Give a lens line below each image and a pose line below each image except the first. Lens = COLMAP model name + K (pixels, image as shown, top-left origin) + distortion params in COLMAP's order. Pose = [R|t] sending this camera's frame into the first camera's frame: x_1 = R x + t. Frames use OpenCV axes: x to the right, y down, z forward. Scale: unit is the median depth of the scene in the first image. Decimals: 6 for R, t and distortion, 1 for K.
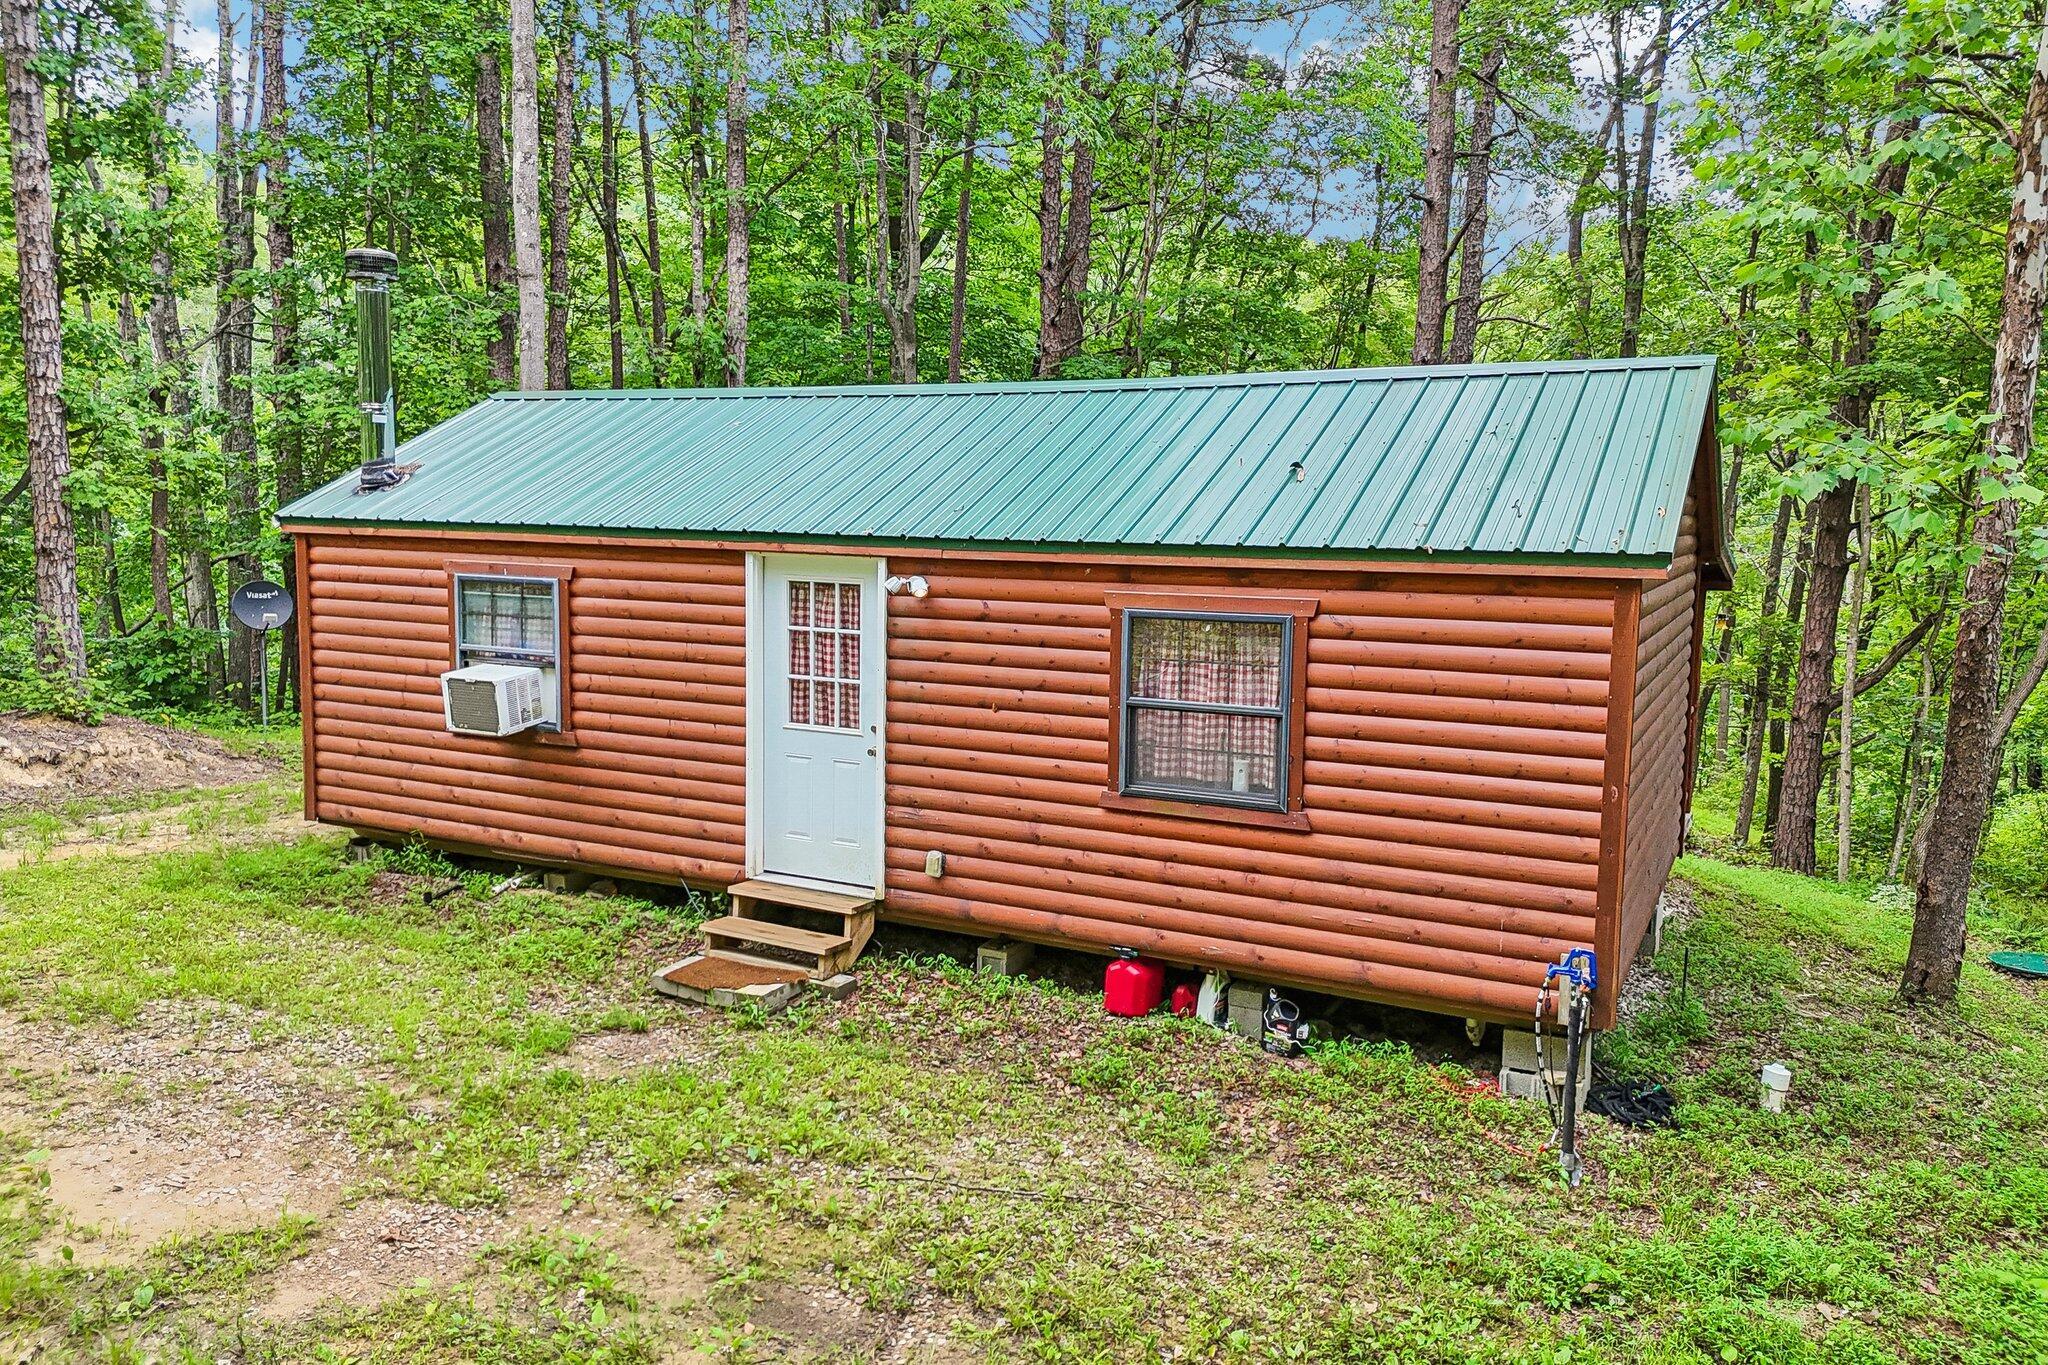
lens RADIAL K [[1510.4, 0, 1031.2], [0, 1510.4, 678.4], [0, 0, 1]] dist [0.014796, -0.002365]
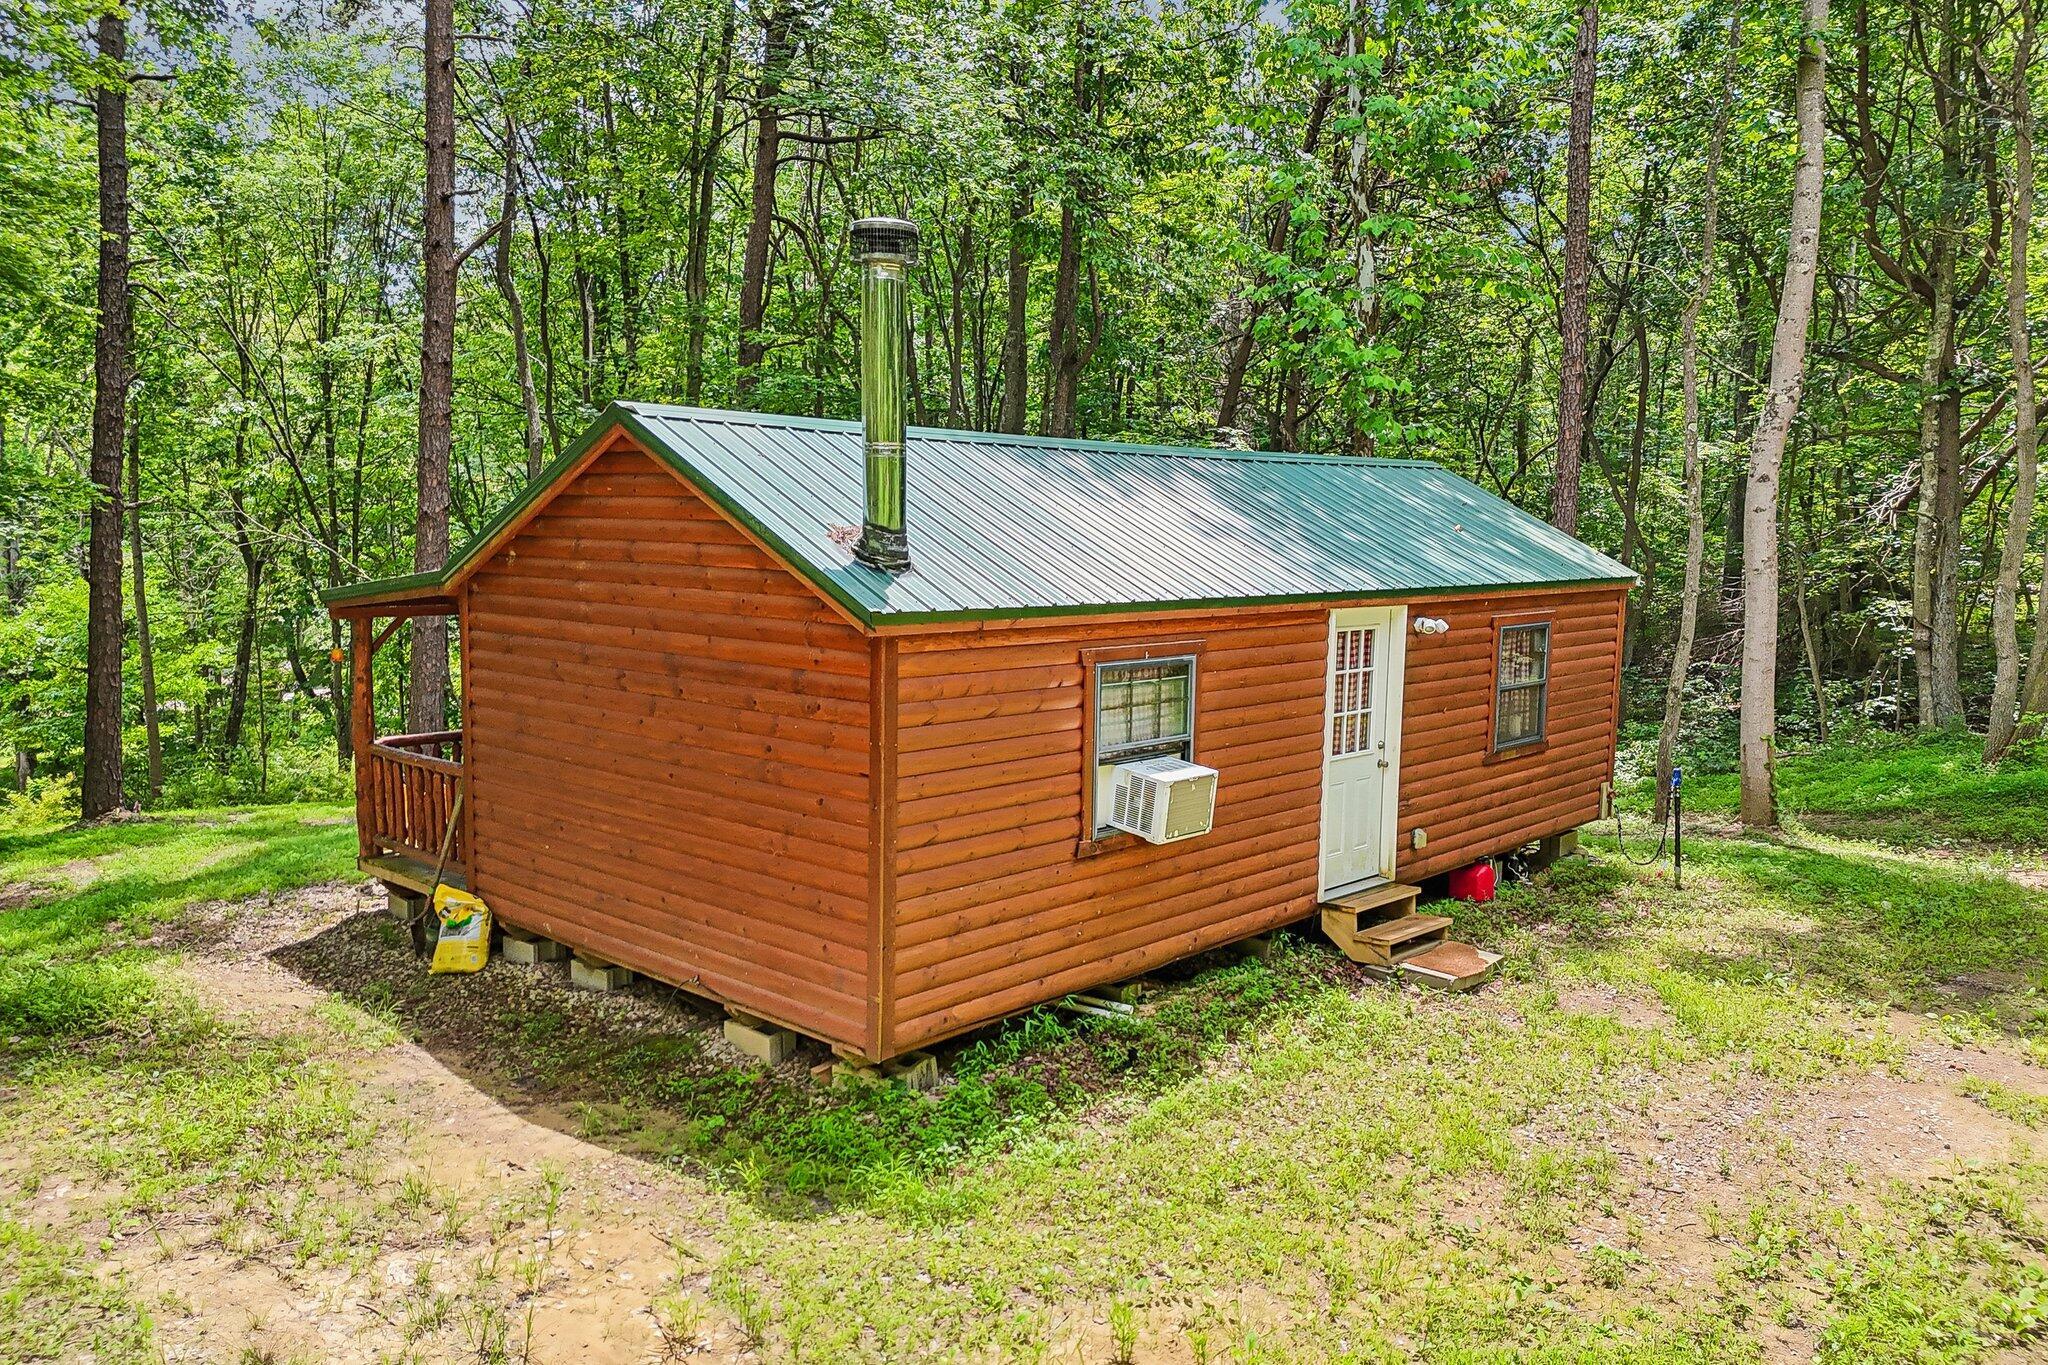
lens RADIAL K [[1510.4, 0, 1031.8], [0, 1510.4, 690.3], [0, 0, 1]] dist [0.014796, -0.002365]
pose [[0.265624, -0.121909, 0.956338, -1.353004], [0.088708, 0.990855, 0.101670, -0.161297], [-0.959987, 0.057829, 0.274009, 0.941271]]
